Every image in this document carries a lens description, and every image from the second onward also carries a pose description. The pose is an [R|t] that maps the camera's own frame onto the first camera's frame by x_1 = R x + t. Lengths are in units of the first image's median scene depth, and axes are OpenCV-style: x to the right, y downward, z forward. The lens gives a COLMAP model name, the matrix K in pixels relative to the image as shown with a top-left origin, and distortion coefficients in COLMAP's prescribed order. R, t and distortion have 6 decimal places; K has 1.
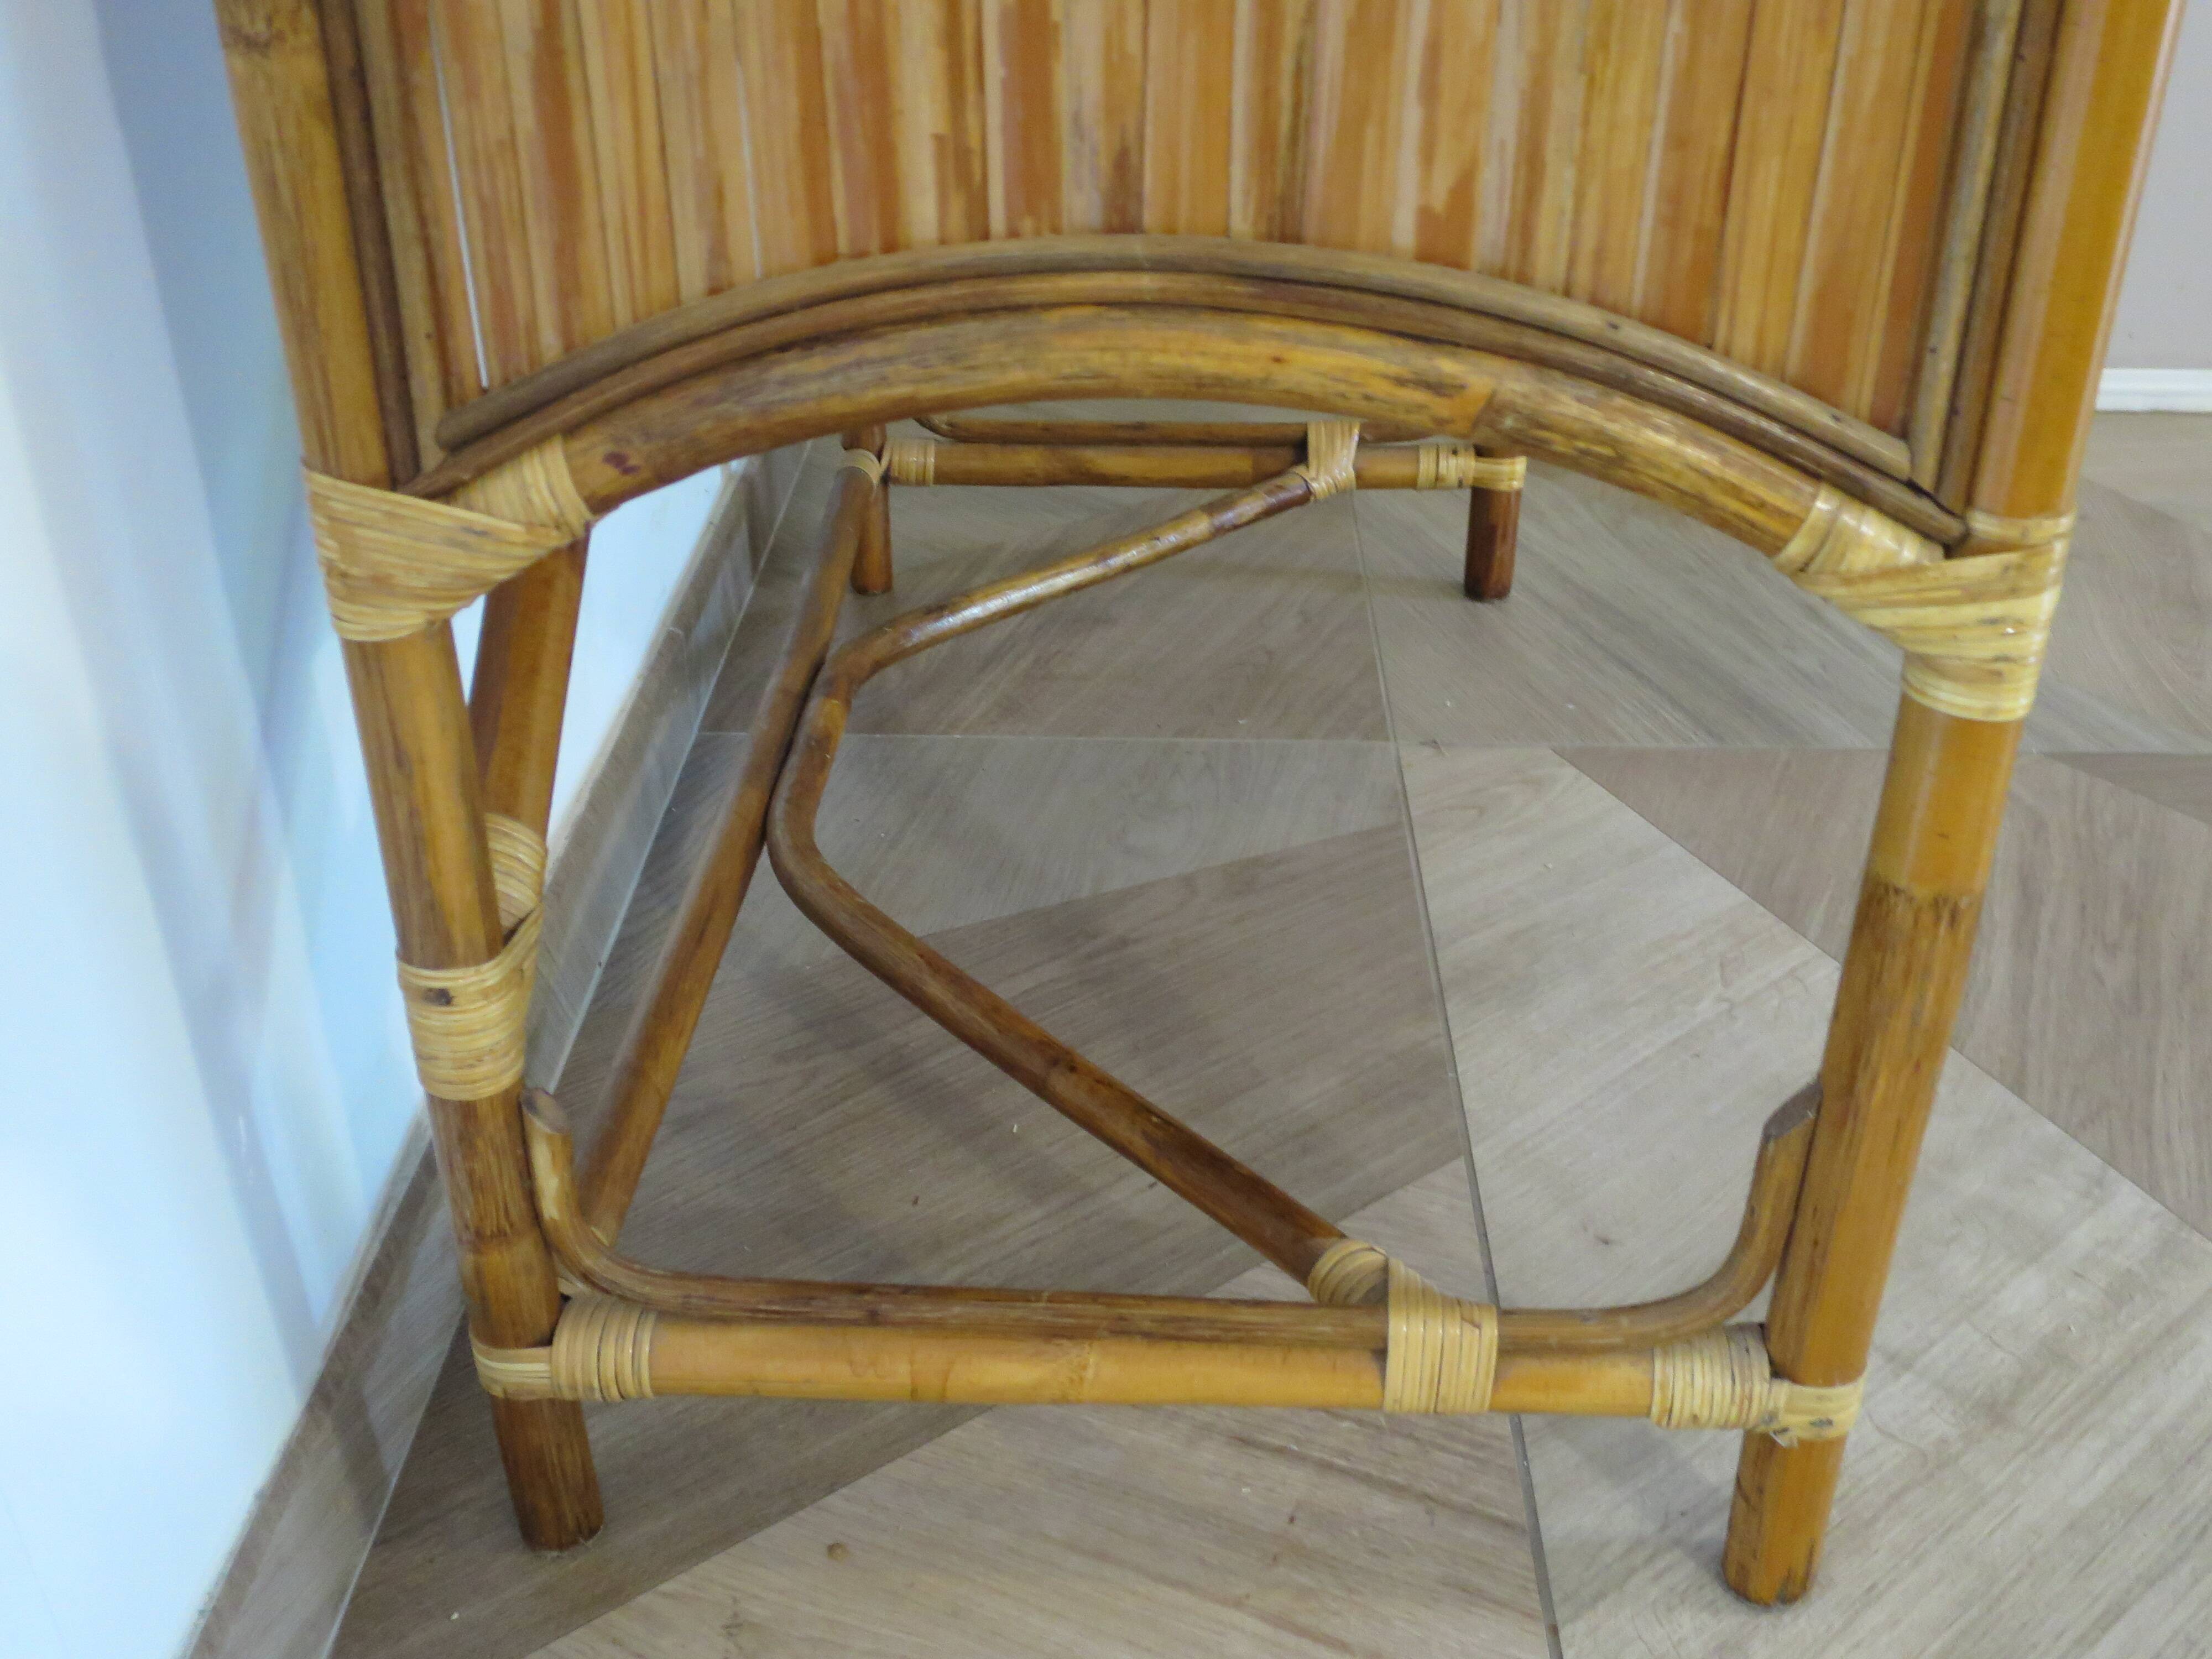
lens RADIAL K [[2126.7, 0, 1111.7], [0, 2126.7, 824.7], [0, 0, 1]] dist [-0.048038, 0.000000]
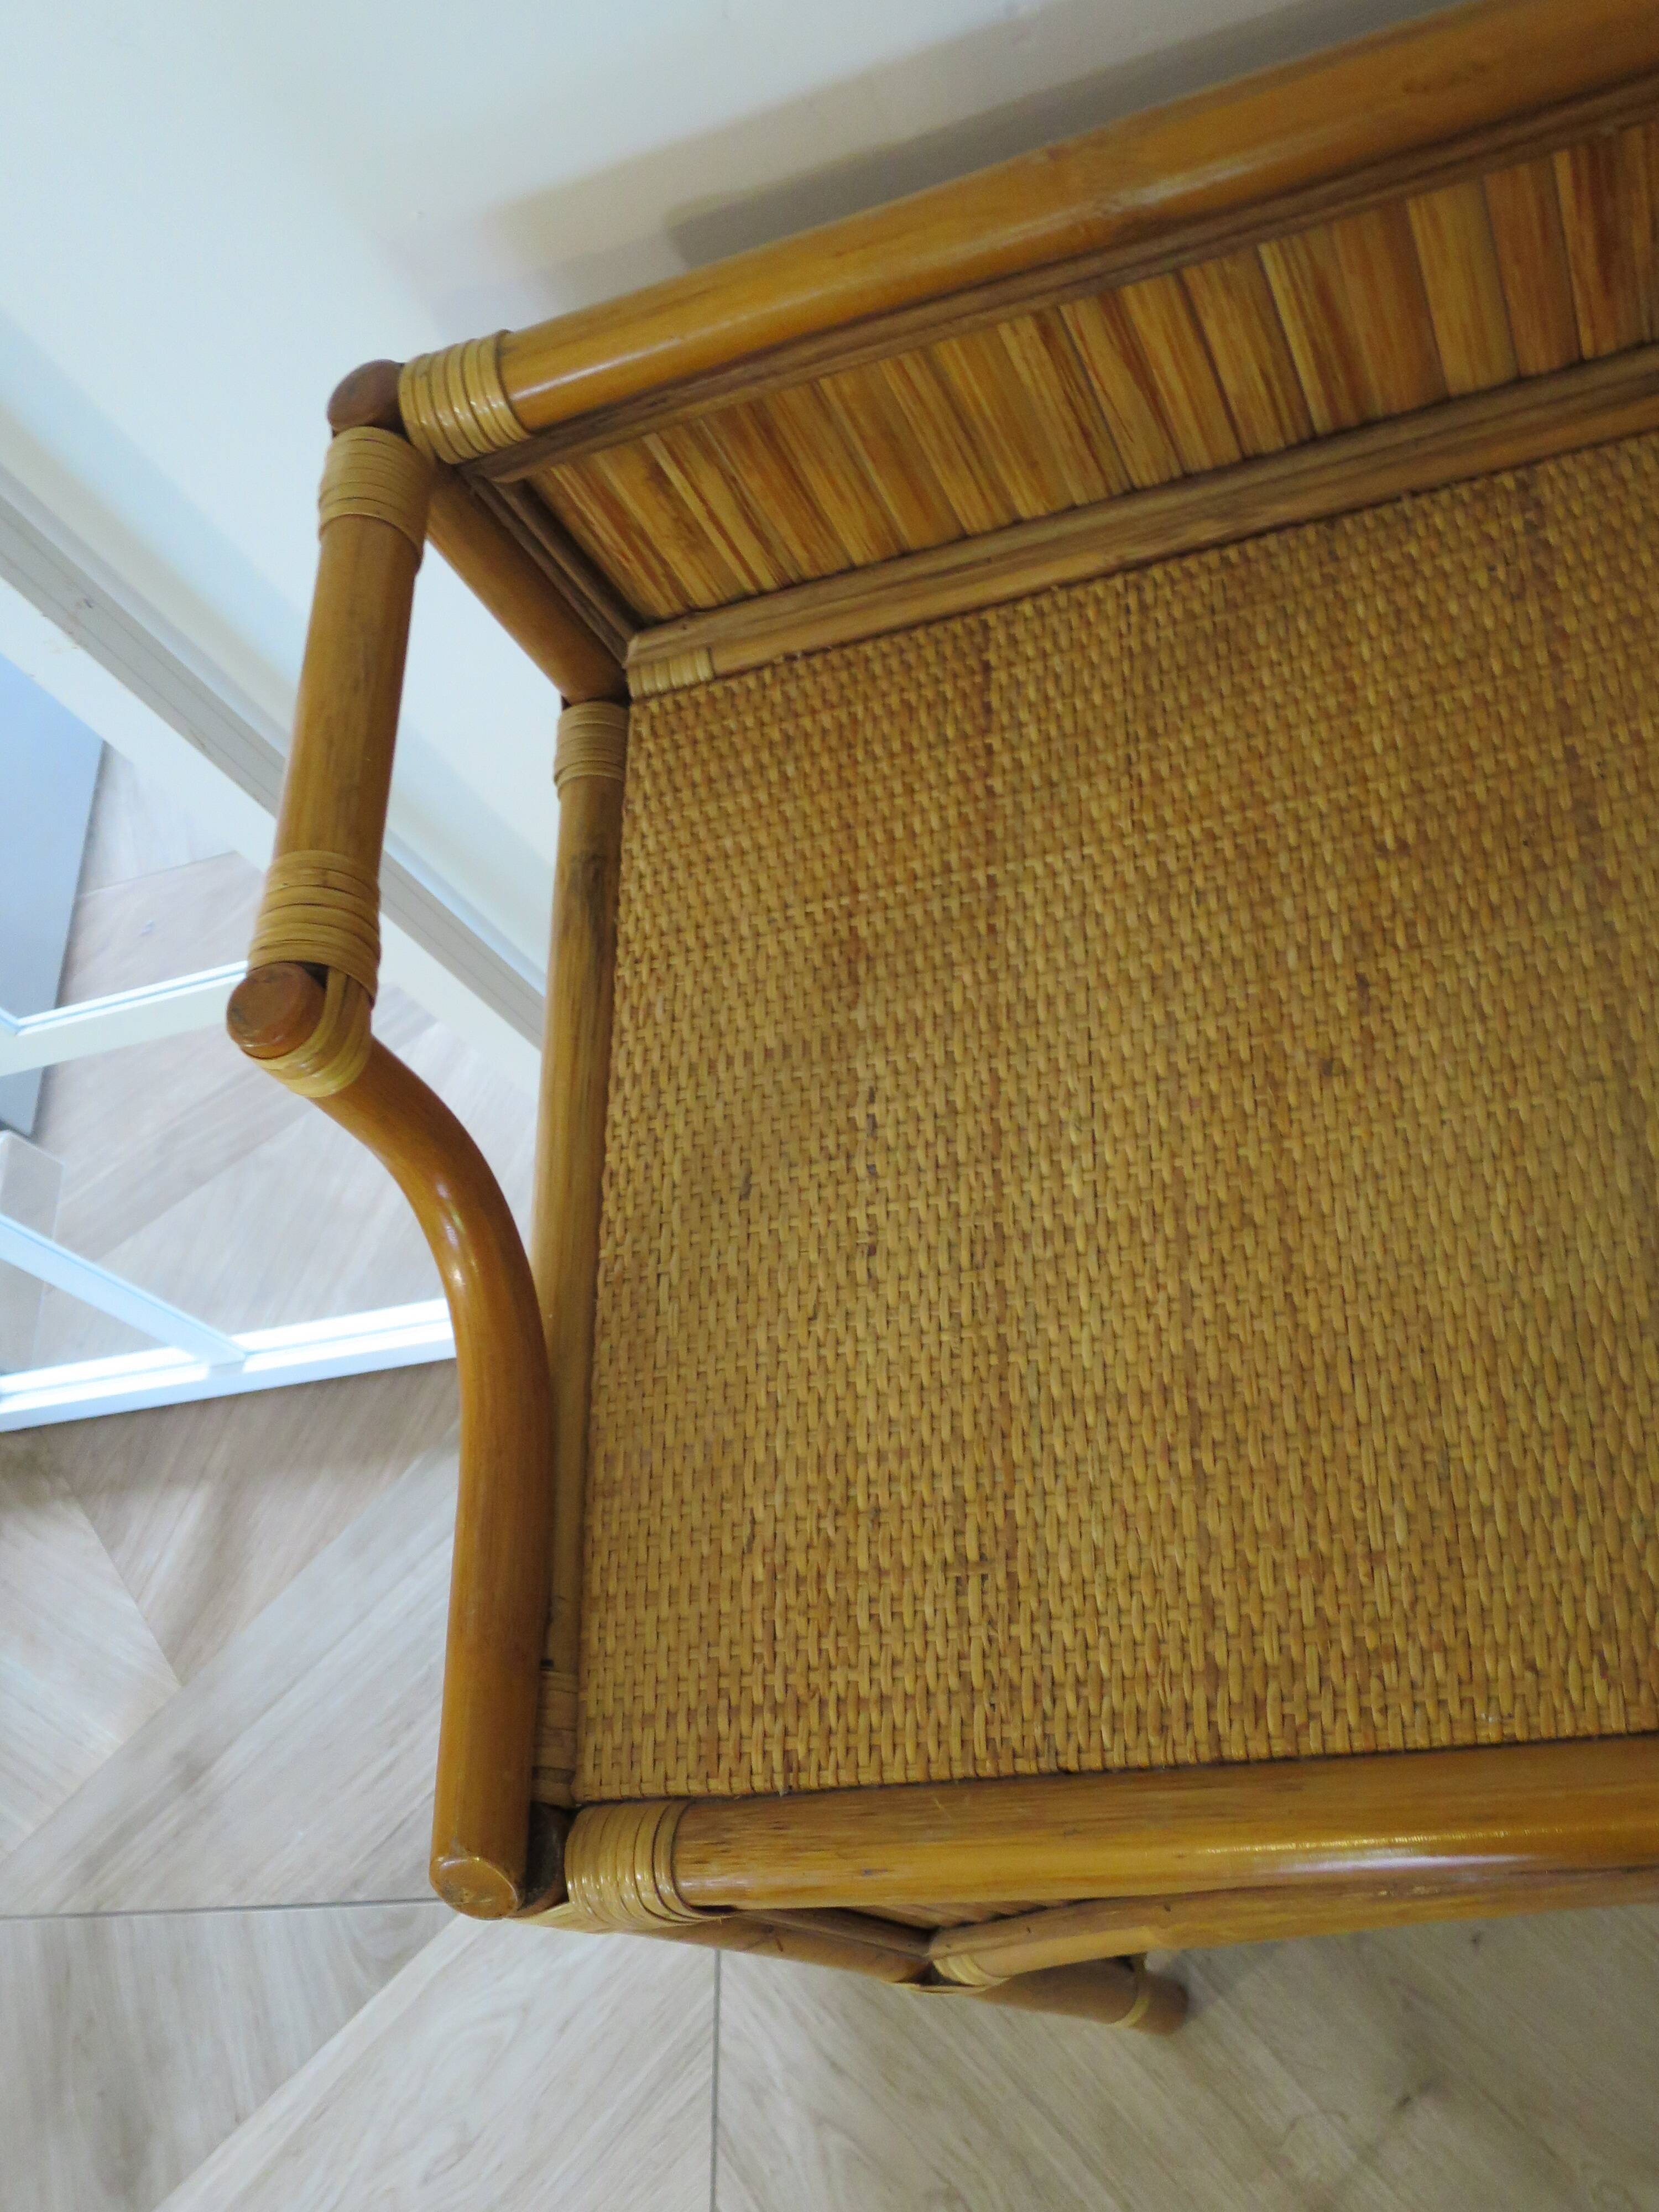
lens RADIAL K [[2126.7, 0, 826.4], [0, 2126.7, 1118.6], [0, 0, 1]] dist [-0.048038, 0.000000]
pose [[0.031967, 0.889268, -0.456268, 0.424487], [-0.120869, 0.456590, 0.881428, -1.312240], [0.992154, 0.026972, 0.122081, 0.520187]]
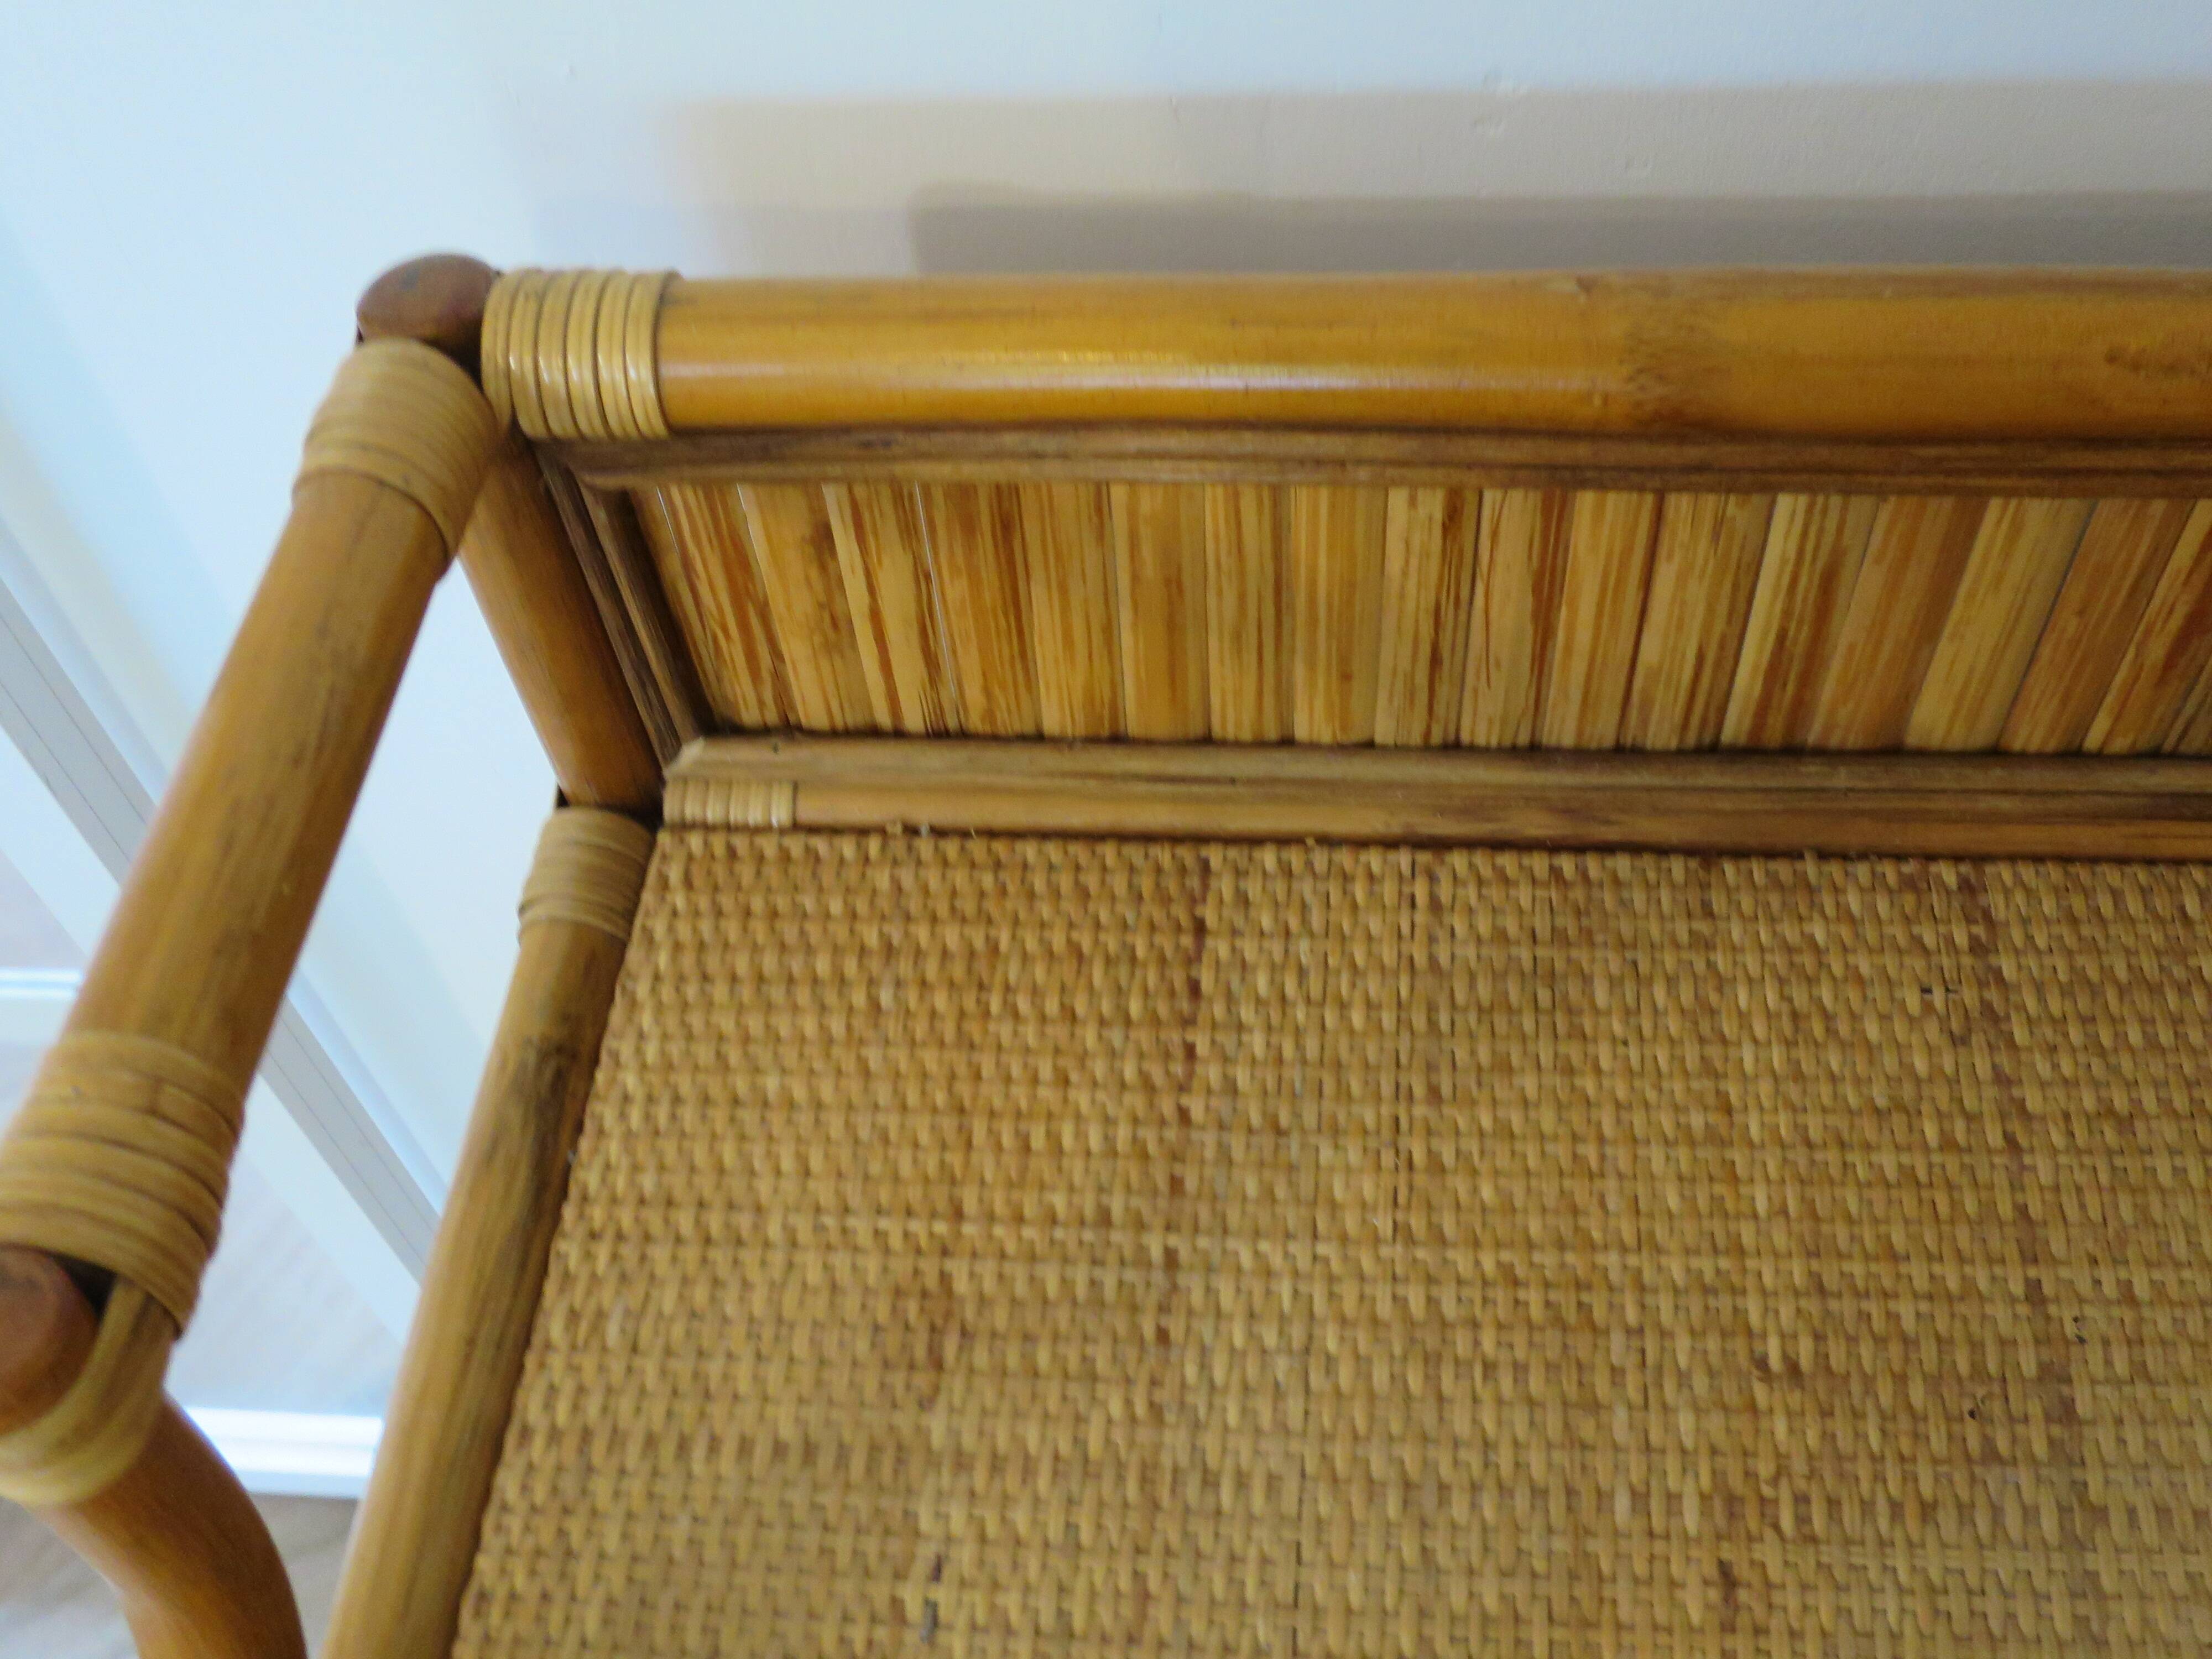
lens RADIAL K [[2256.5, 0, 1145.5], [0, 2256.5, 845.4], [0, 0, 1]] dist [-0.063951, 0.000000]
pose [[-0.047112, 0.797150, -0.601941, 0.212390], [-0.435760, 0.525844, 0.730480, -1.090413], [0.898829, 0.296717, 0.322593, 0.450383]]
